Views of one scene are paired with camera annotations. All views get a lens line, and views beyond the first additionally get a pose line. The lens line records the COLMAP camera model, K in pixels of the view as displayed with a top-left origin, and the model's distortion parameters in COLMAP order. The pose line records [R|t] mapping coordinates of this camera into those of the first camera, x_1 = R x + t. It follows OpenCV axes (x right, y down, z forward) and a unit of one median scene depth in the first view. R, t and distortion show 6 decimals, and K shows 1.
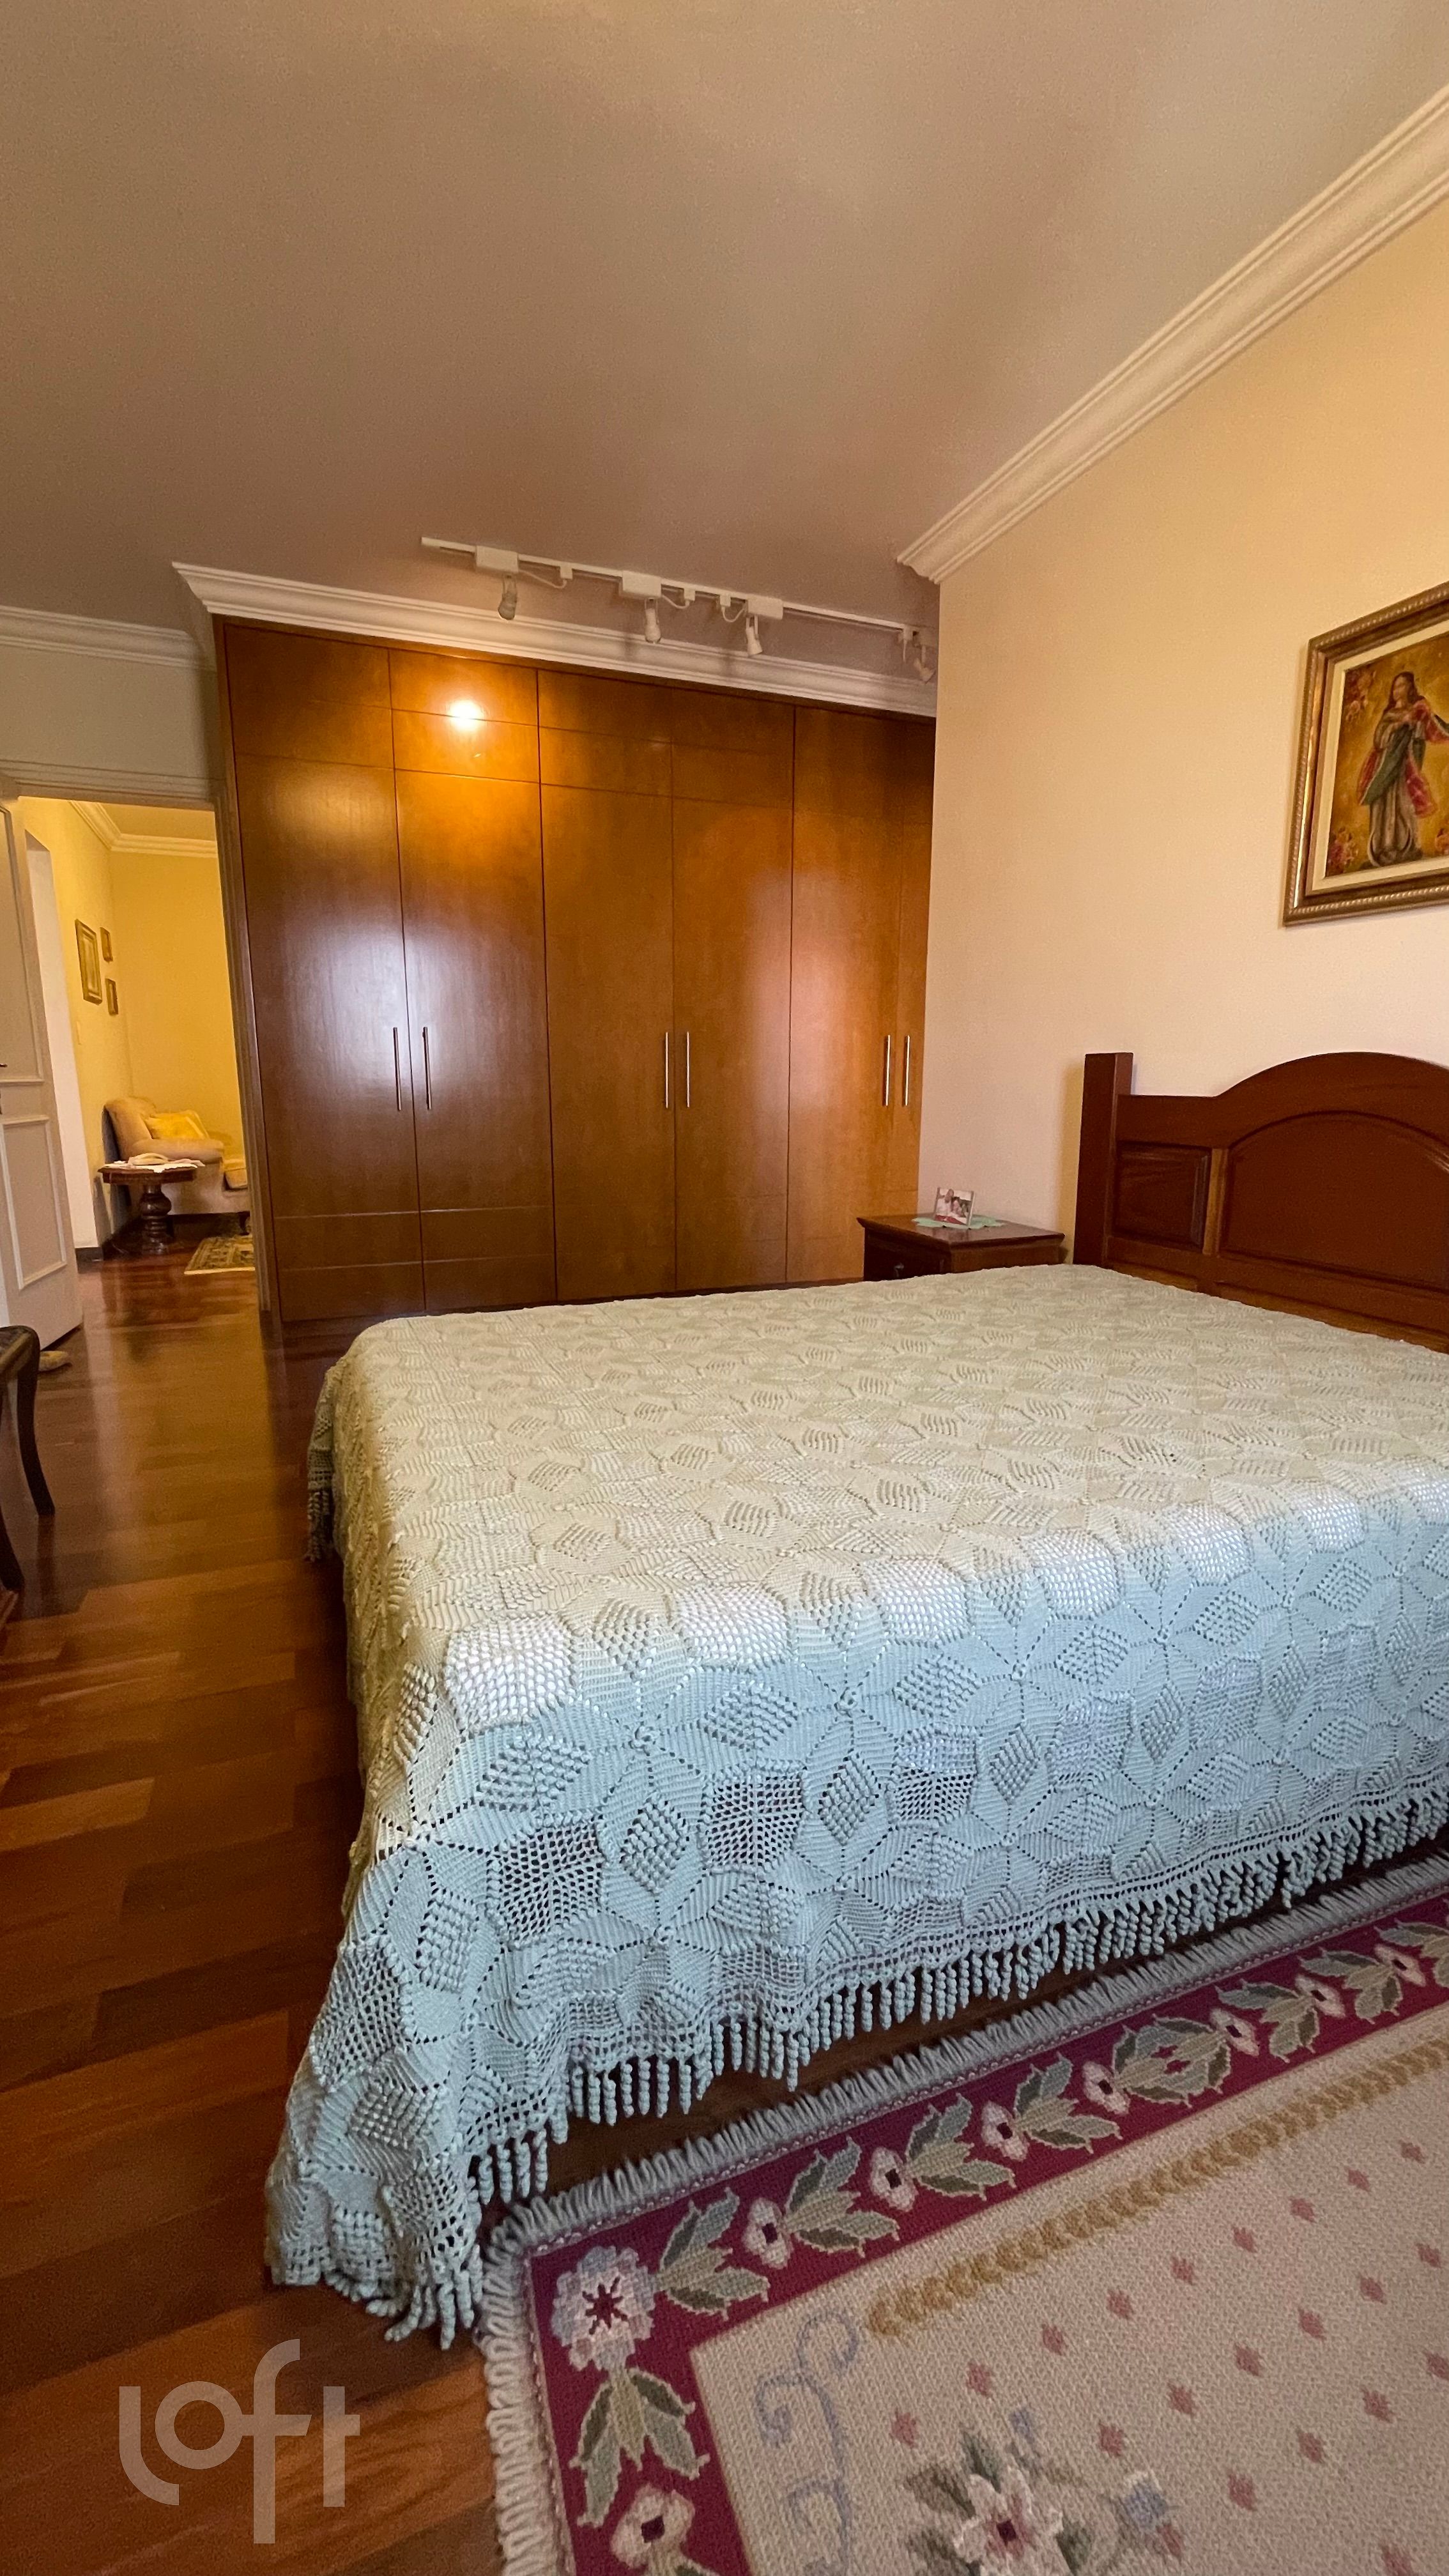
lens RADIAL K [[1040.7, 0, 722.4], [0, 1040.7, 1288.3], [0, 0, 1]] dist [-0.004267, 0.002533]
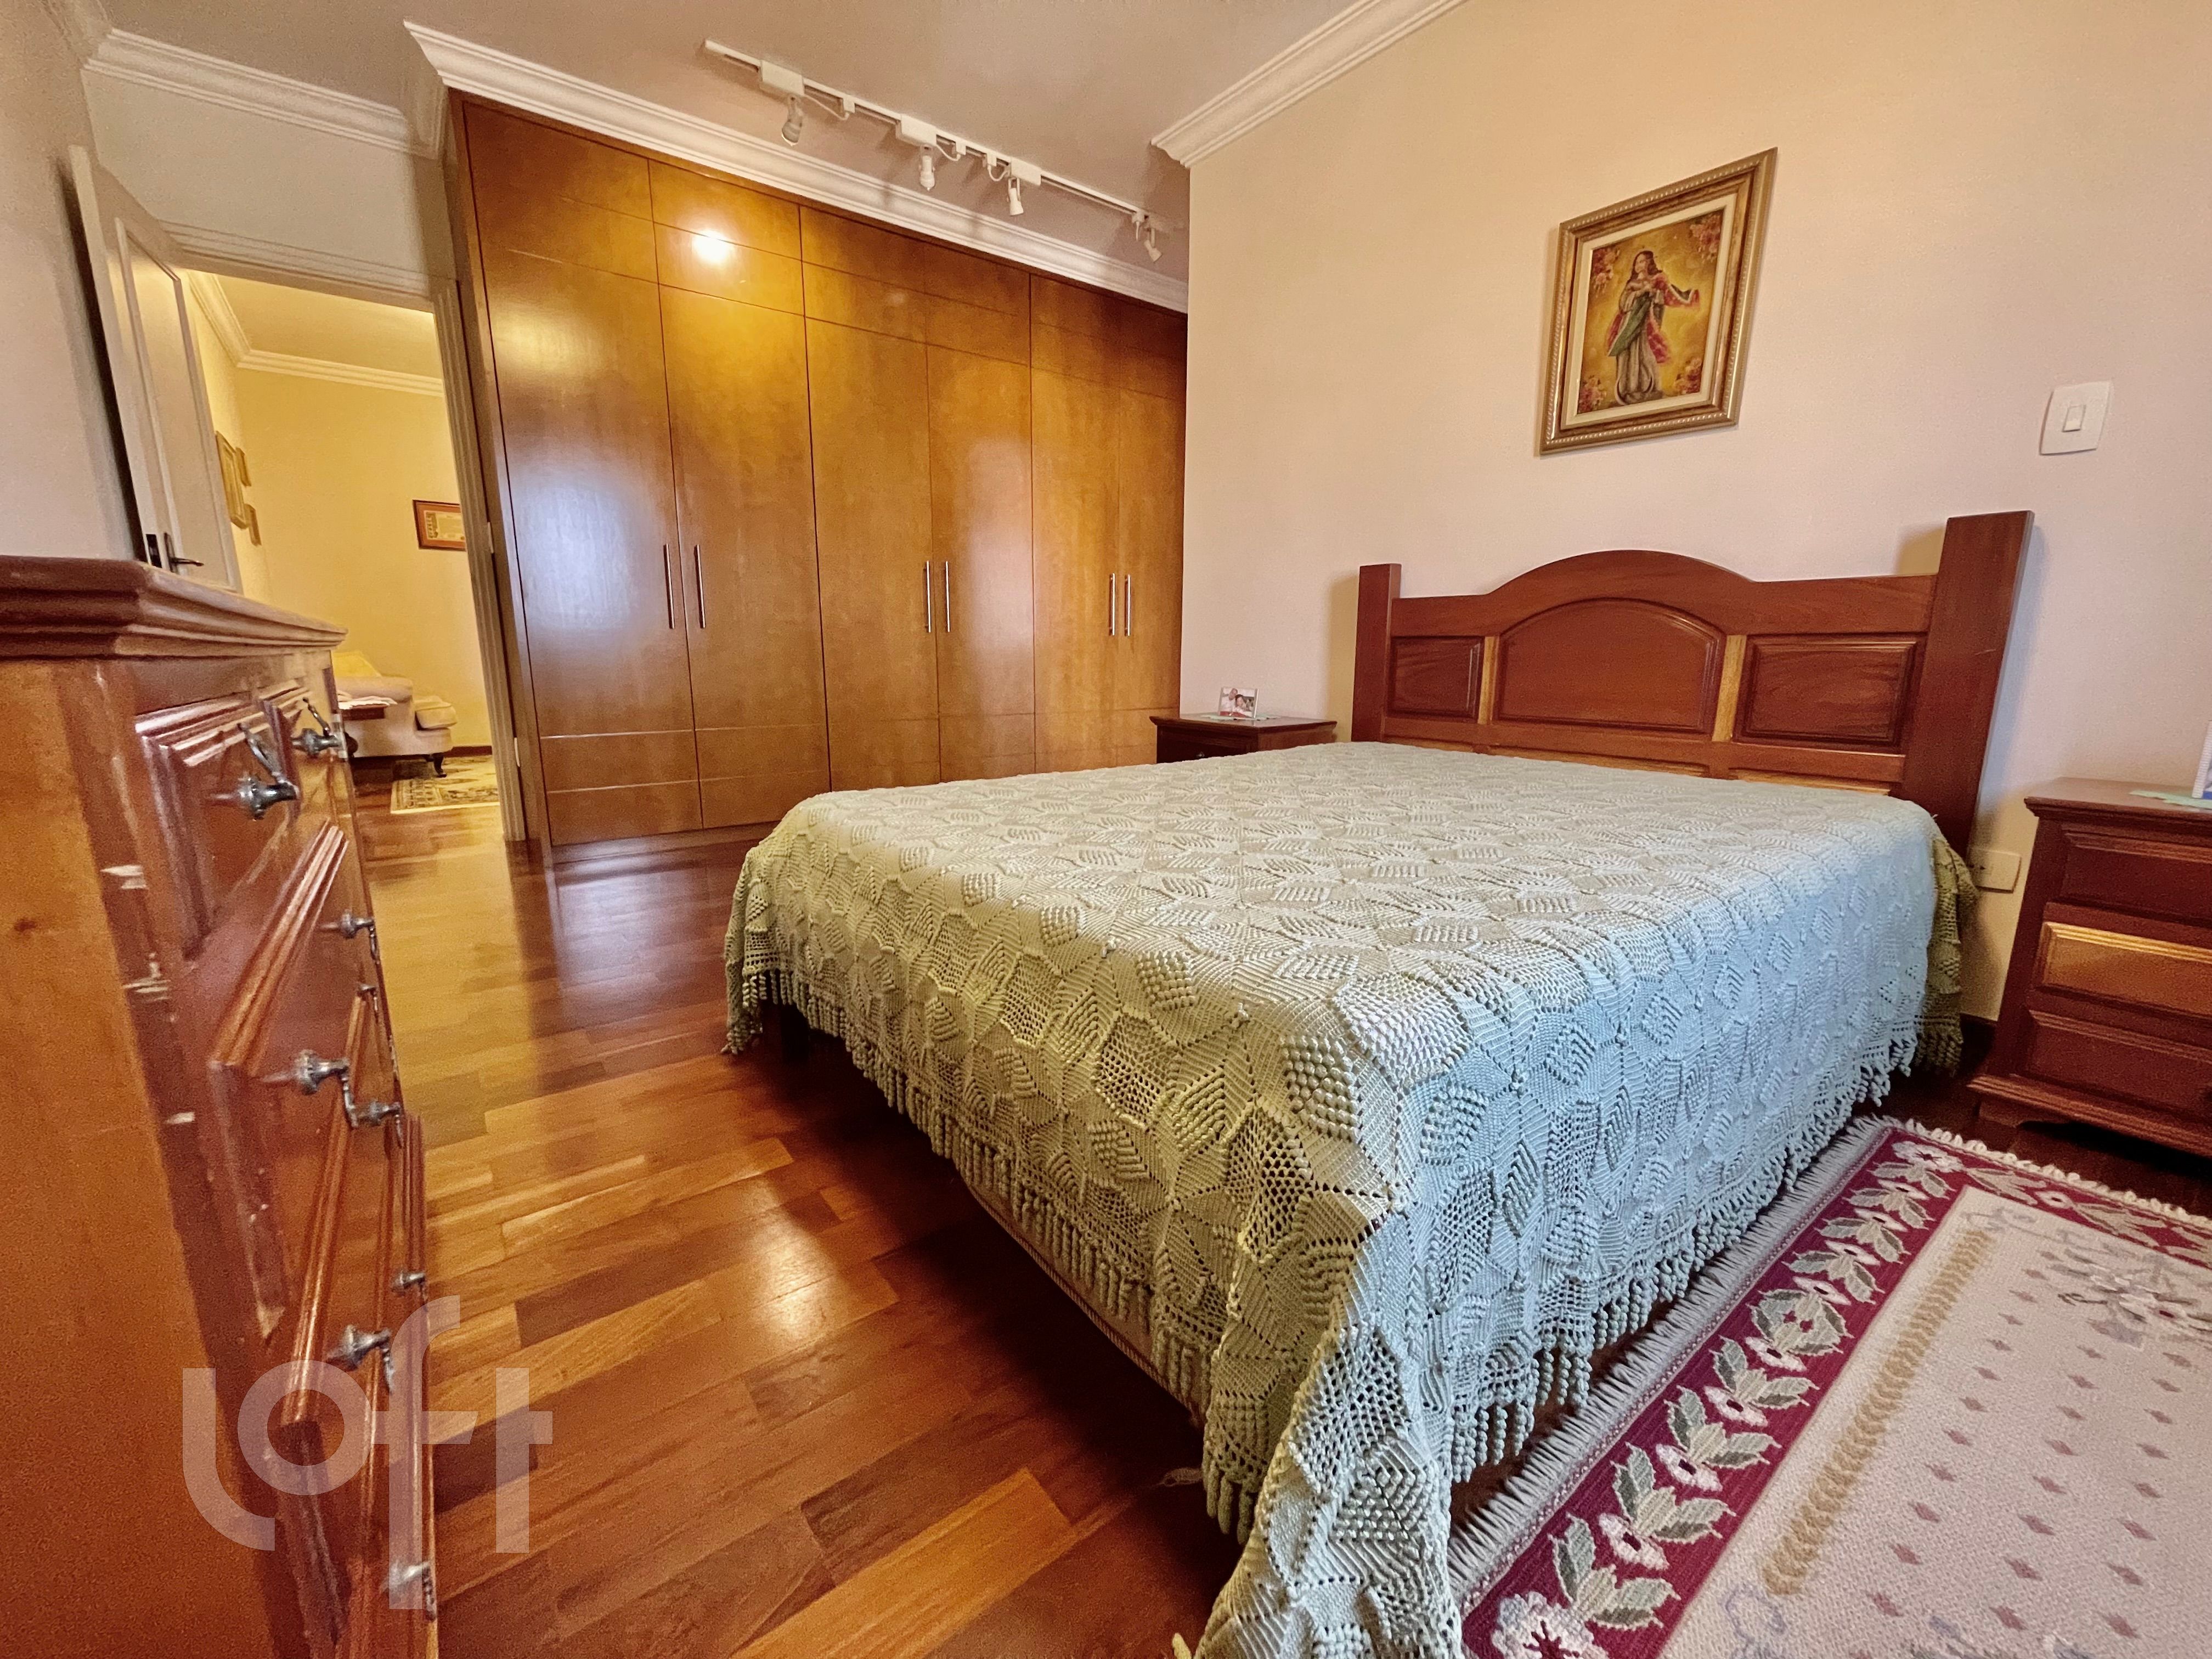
lens RADIAL K [[893.3, 0, 1106.8], [0, 893.3, 826.7], [0, 0, 1]] dist [-0.000992, 0.000616]
pose [[0.961332, -0.049724, 0.270865, -0.261310], [0.050493, 0.998716, 0.004136, 0.064037], [-0.270723, 0.009701, 0.962608, 0.107142]]
